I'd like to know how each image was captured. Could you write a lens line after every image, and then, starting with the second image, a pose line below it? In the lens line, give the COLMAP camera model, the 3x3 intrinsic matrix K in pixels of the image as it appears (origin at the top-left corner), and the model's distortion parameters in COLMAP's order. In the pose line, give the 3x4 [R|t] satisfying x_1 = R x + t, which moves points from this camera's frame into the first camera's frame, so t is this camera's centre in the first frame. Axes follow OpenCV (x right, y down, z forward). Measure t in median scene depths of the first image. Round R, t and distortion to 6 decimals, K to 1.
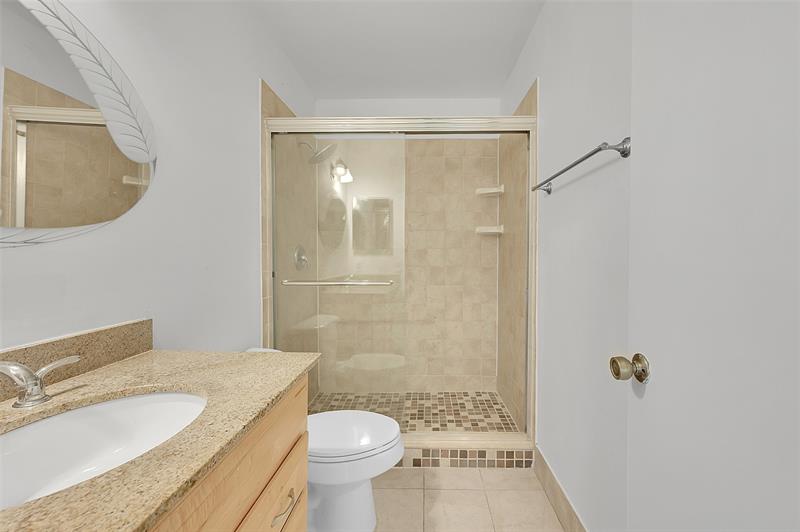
lens RADIAL K [[328.6, 0, 419.6], [0, 328.6, 264.9], [0, 0, 1]] dist [-0.000488, -0.000108]
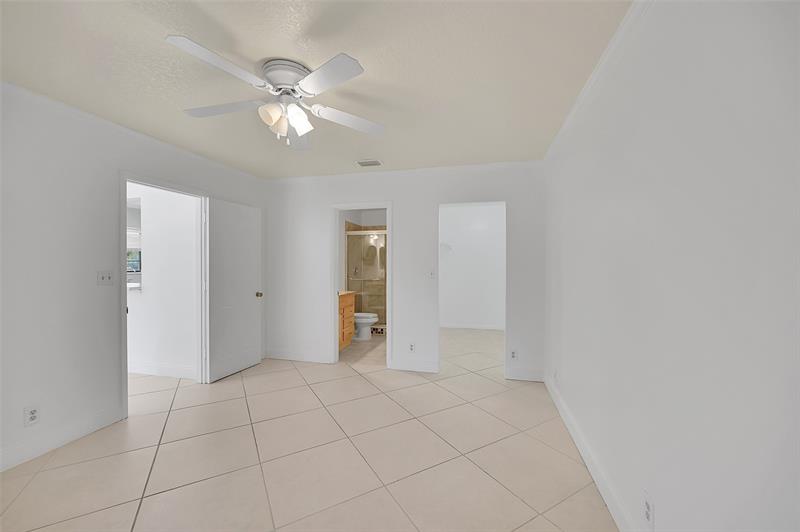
lens RADIAL K [[316.3, 0, 400.0], [0, 316.3, 266.0], [0, 0, 1]] dist [-0.000328, 0.000020]
pose [[0.971799, 0.000208, -0.235810, 0.708977], [-0.005961, 0.999702, -0.023683, -0.003549], [0.235735, 0.024421, 0.971511, -1.707027]]
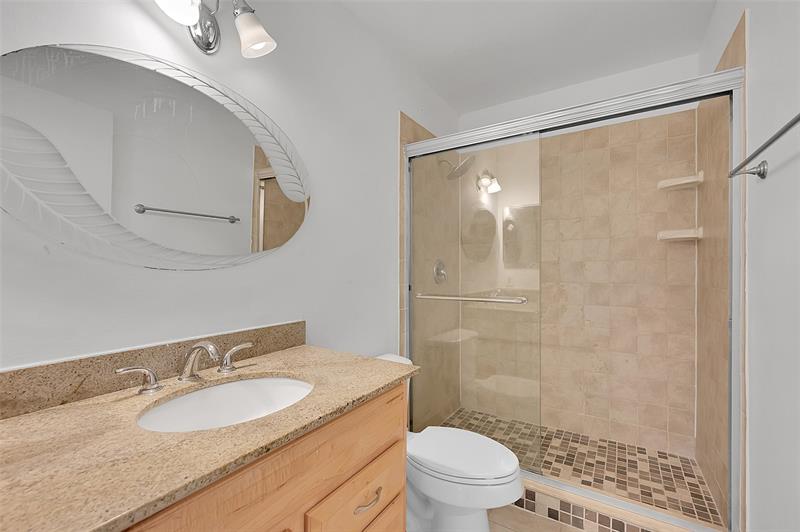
lens RADIAL K [[342.3, 0, 399.4], [0, 342.3, 270.8], [0, 0, 1]] dist [0.001746, 0.000281]
pose [[0.849399, 0.001659, -0.527749, 0.099185], [-0.011252, 0.999825, -0.014967, -0.007878], [0.527632, 0.018651, 0.849268, 0.020514]]
